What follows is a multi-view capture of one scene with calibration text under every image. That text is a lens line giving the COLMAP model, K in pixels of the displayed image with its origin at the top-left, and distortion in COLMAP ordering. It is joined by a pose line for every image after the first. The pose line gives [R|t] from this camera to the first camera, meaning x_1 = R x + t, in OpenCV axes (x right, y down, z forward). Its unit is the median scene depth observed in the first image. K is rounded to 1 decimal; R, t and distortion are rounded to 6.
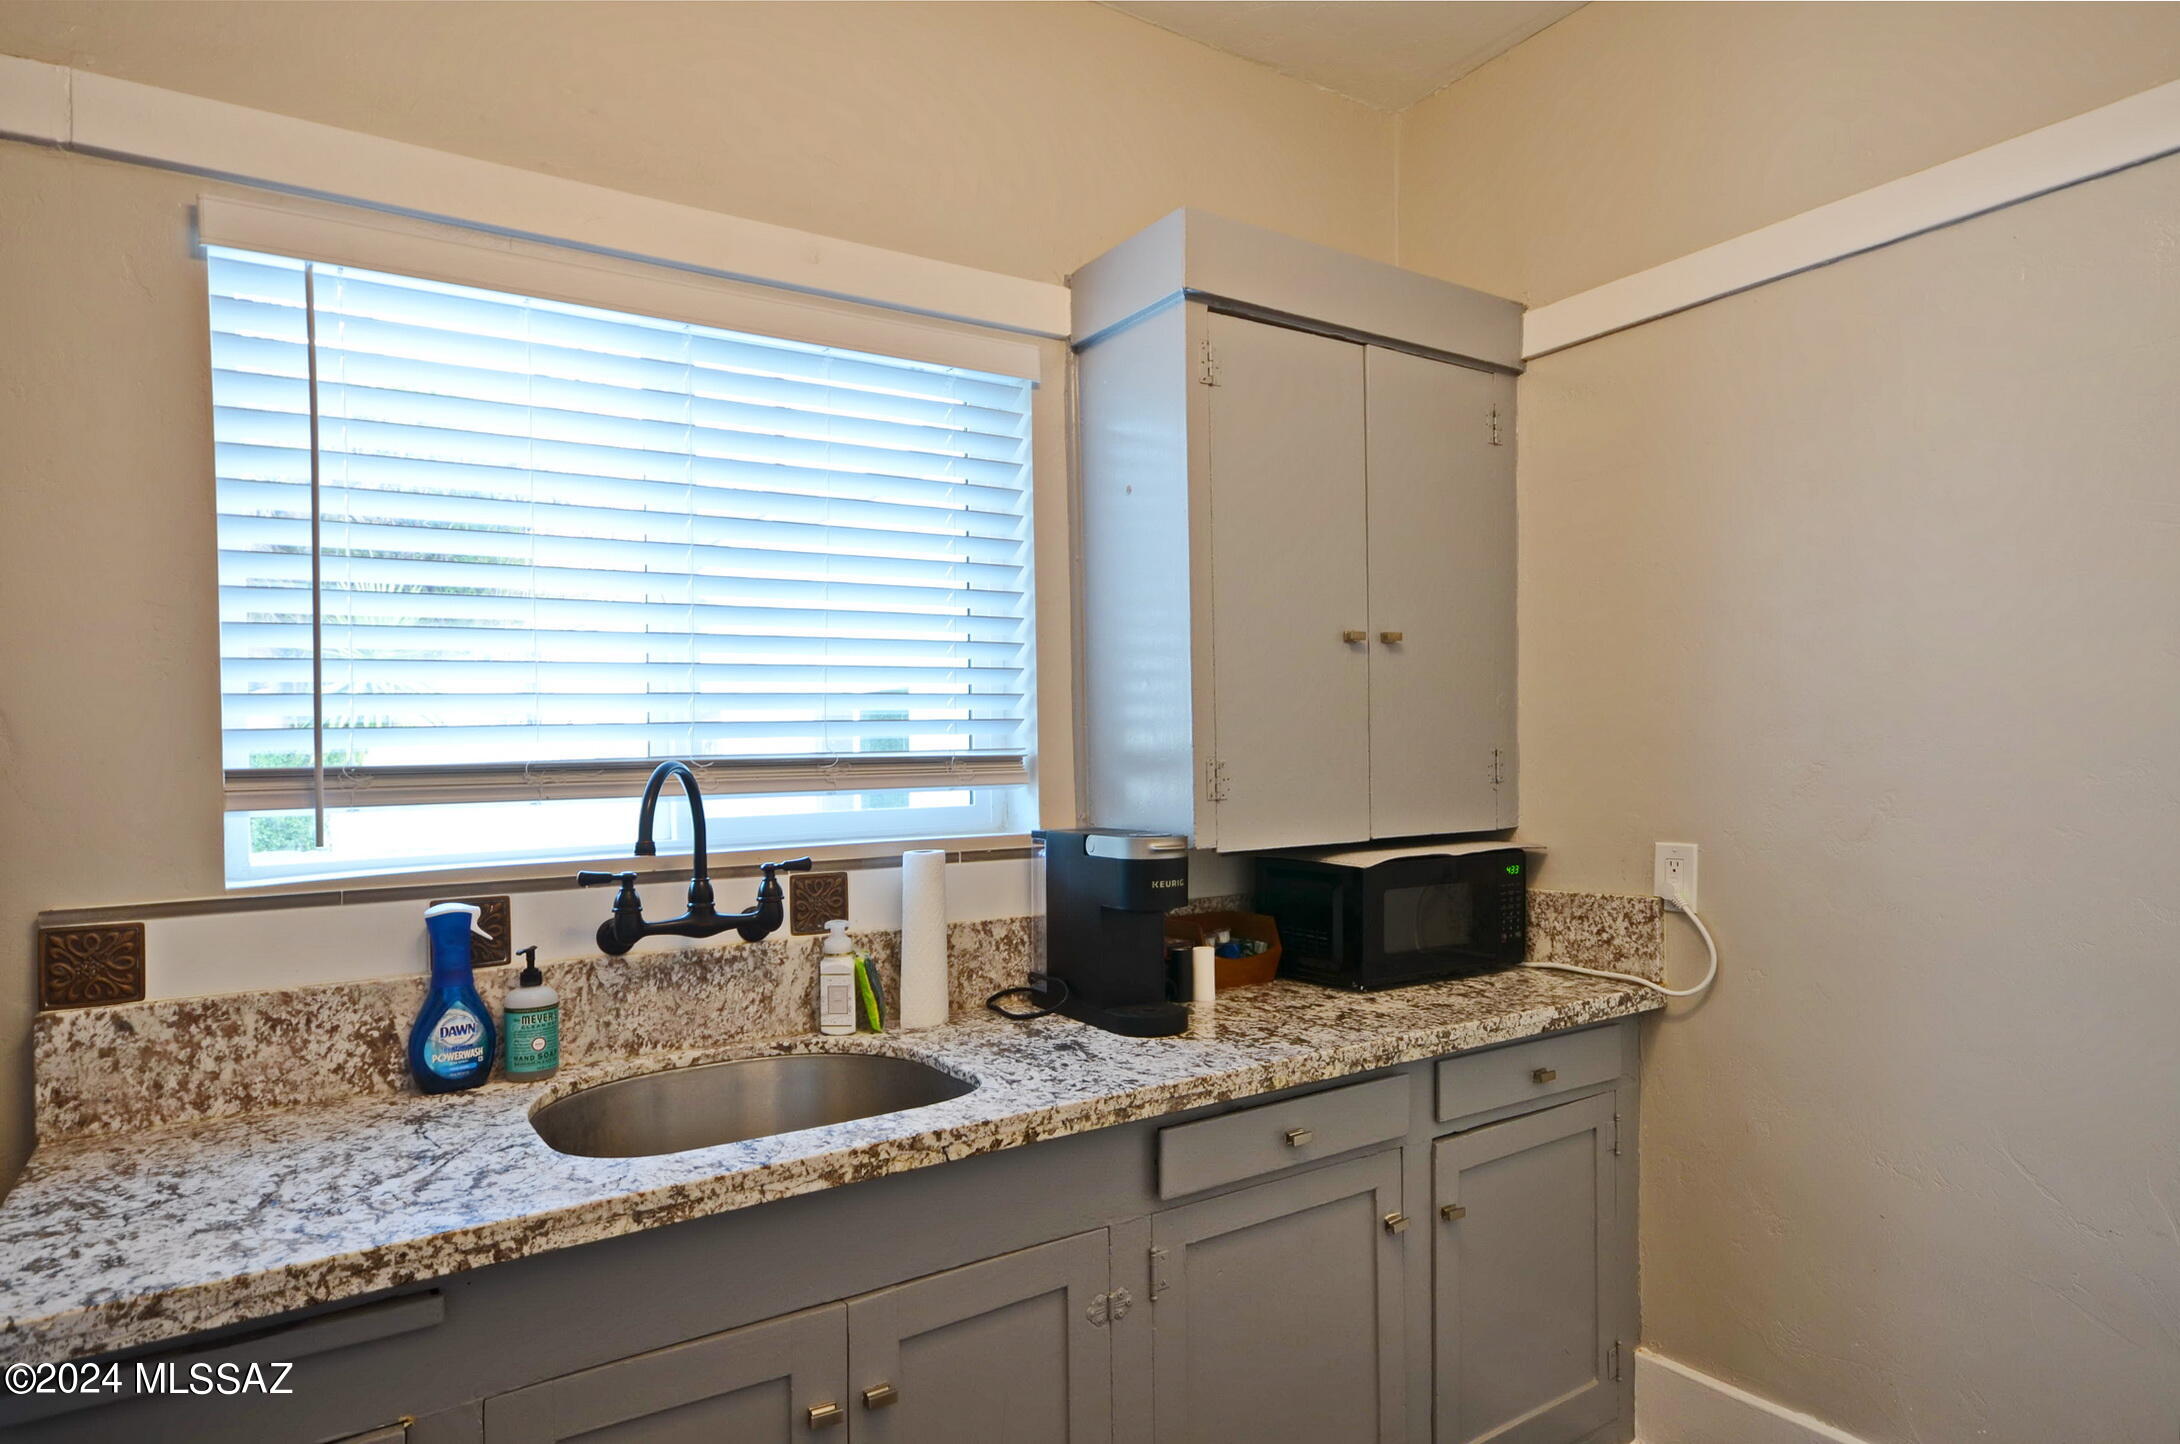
lens RADIAL K [[1313.6, 0, 1089.6], [0, 1313.6, 727.8], [0, 0, 1]] dist [0.022220, 0.004206]
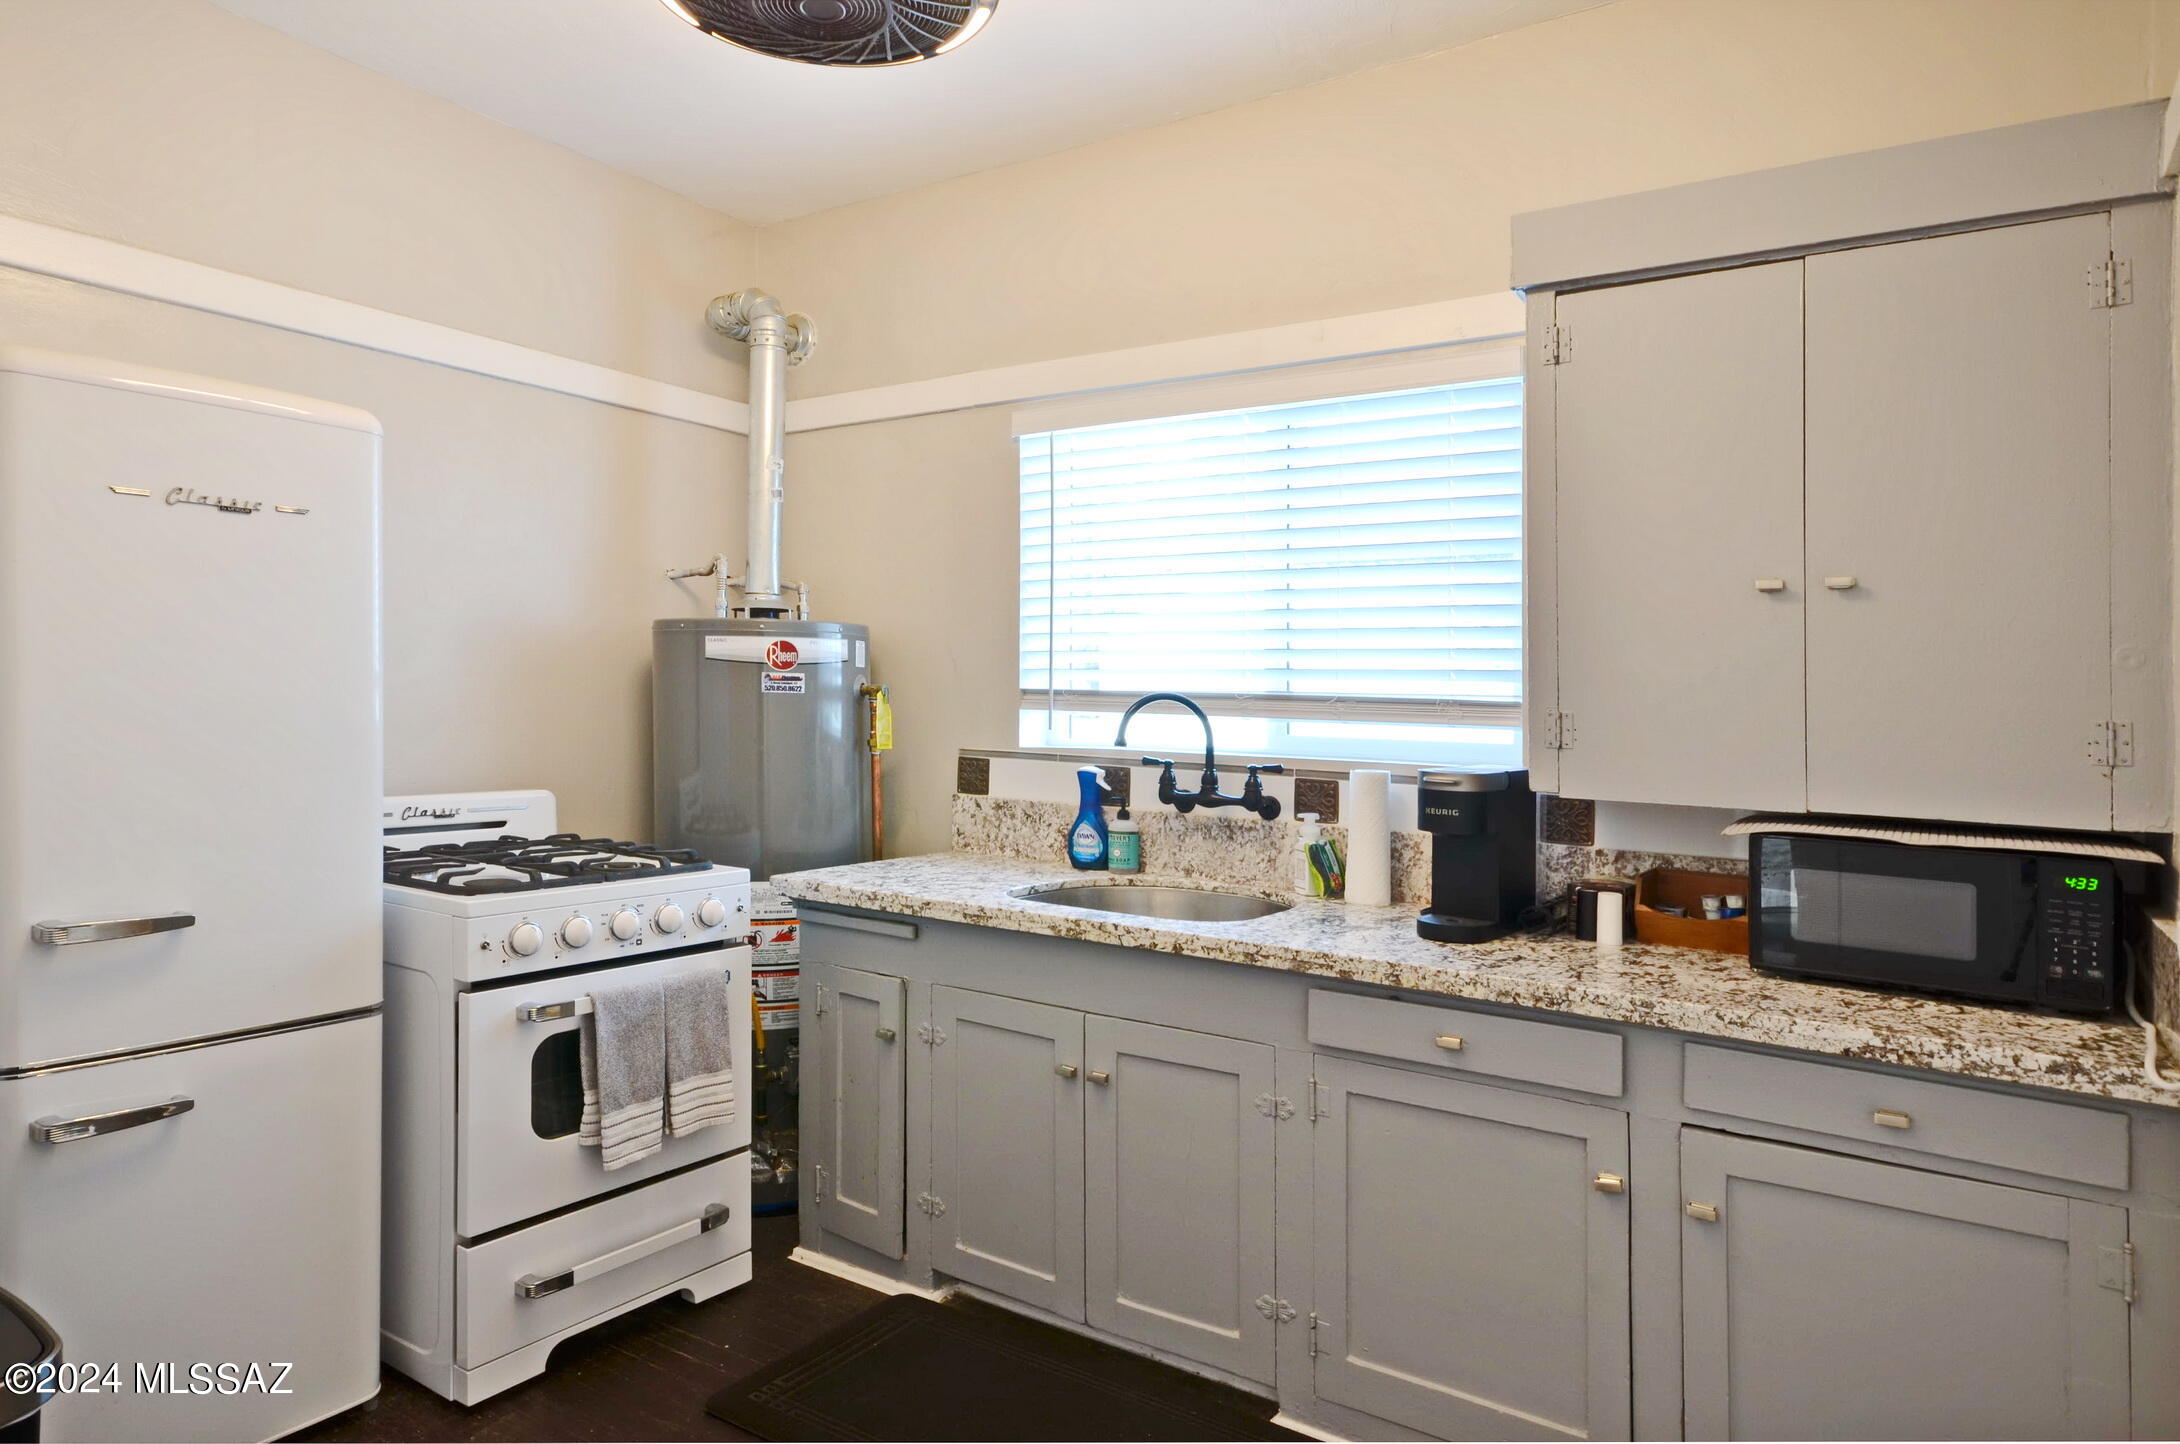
lens RADIAL K [[1313.6, 0, 1091.8], [0, 1313.6, 636.6], [0, 0, 1]] dist [0.022220, 0.004206]
pose [[0.395563, -0.007734, -0.918406, 1.190580], [-0.011483, 0.999845, -0.013365, -0.022119], [0.918367, 0.015832, 0.395412, 0.287058]]
